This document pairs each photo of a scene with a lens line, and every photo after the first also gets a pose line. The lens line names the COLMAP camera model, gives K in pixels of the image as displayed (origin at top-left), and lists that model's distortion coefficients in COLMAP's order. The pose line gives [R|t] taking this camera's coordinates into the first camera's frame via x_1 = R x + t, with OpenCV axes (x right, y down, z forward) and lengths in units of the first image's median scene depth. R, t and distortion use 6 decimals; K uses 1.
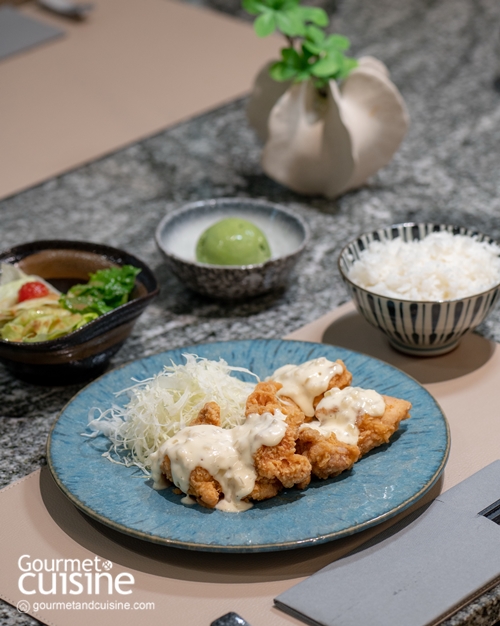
lens RADIAL K [[2025.5, 0, 249.5], [0, 2025.5, 312.8], [0, 0, 1]] dist [-0.014722, 0.000000]
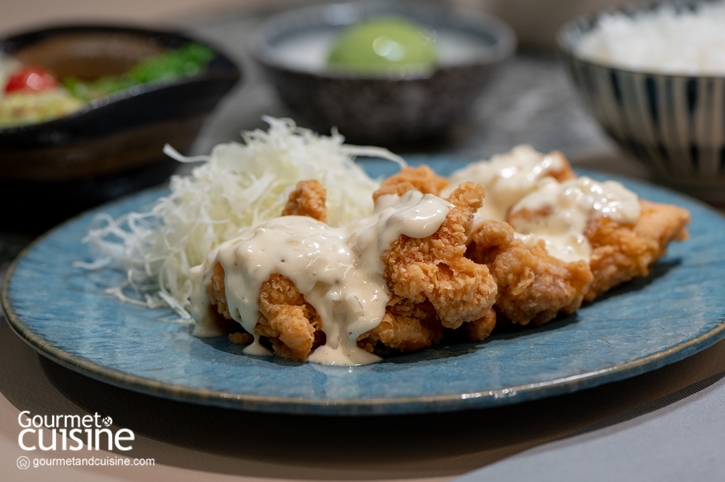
lens RADIAL K [[2325.5, 0, 363.5], [0, 2325.5, 241.2], [0, 0, 1]] dist [-0.019498, 0.000000]
pose [[0.998634, 0.014336, -0.050245, 0.026004], [-0.022610, 0.985491, -0.168212, 0.163338], [0.047104, 0.169118, 0.984470, 0.411028]]
